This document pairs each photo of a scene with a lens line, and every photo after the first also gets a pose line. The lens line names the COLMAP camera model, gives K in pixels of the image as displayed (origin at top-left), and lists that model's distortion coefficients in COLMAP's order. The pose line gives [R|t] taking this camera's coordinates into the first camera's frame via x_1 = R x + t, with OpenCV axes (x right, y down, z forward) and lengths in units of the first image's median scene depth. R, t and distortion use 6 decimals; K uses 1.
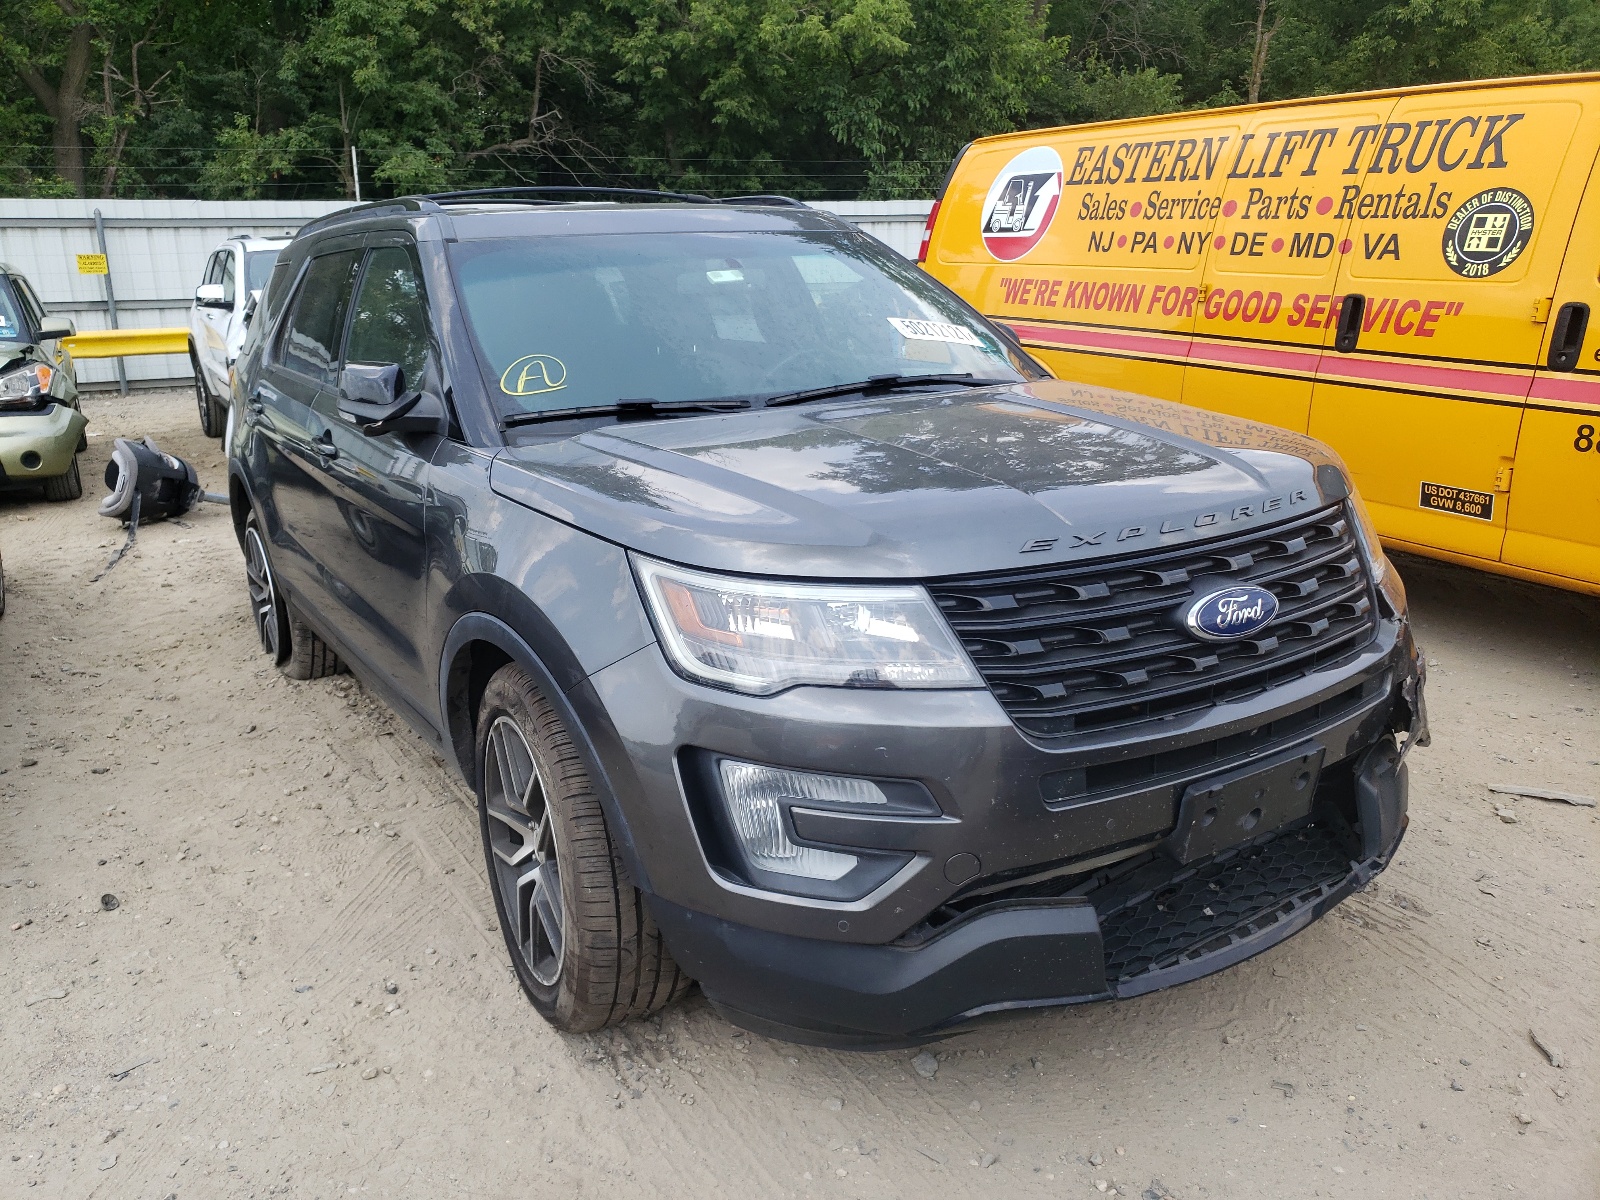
lens RADIAL K [[1219.4, 0, 800.0], [0, 1219.4, 600.0], [0, 0, 1]] dist [0.001143, -0.000949]
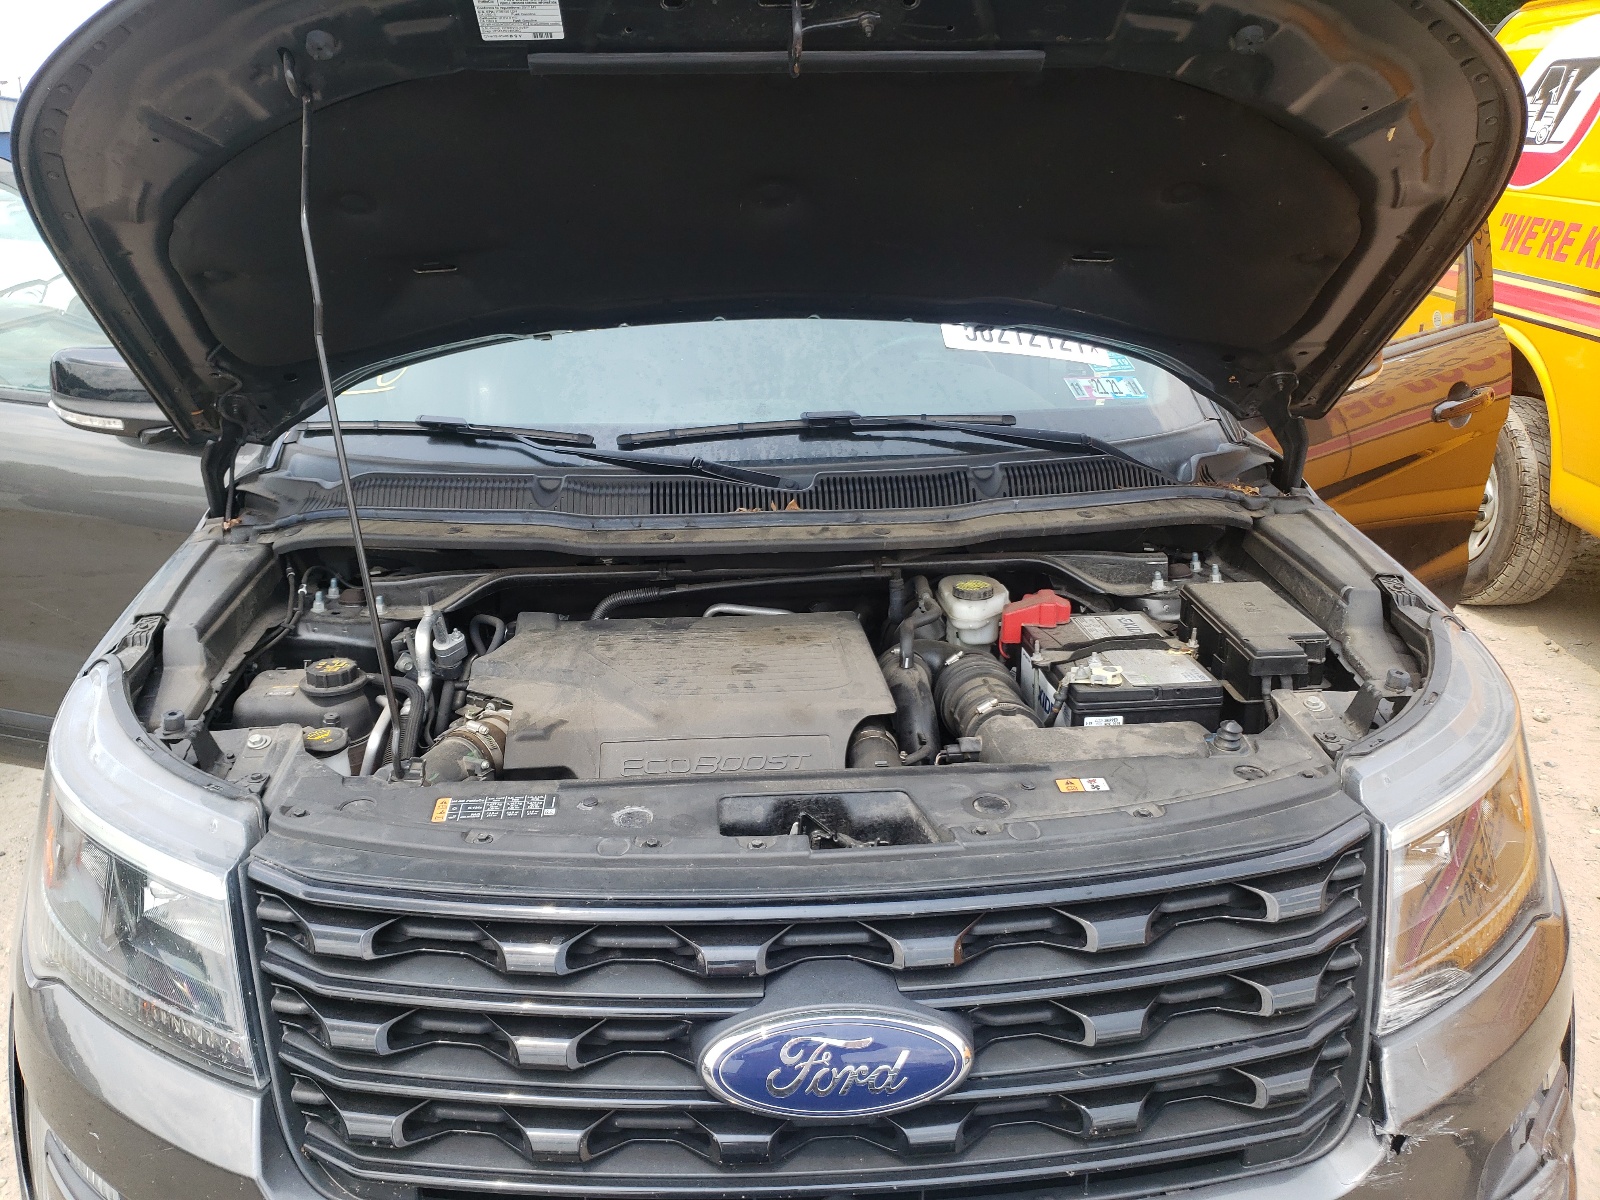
lens RADIAL K [[1219.4, 0, 800.0], [0, 1219.4, 600.0], [0, 0, 1]] dist [0.001143, -0.000949]
pose [[0.864962, 0.183895, -0.466929, 0.218882], [-0.140060, 0.981930, 0.127269, -0.095949], [0.481895, -0.044684, 0.875089, 0.228425]]
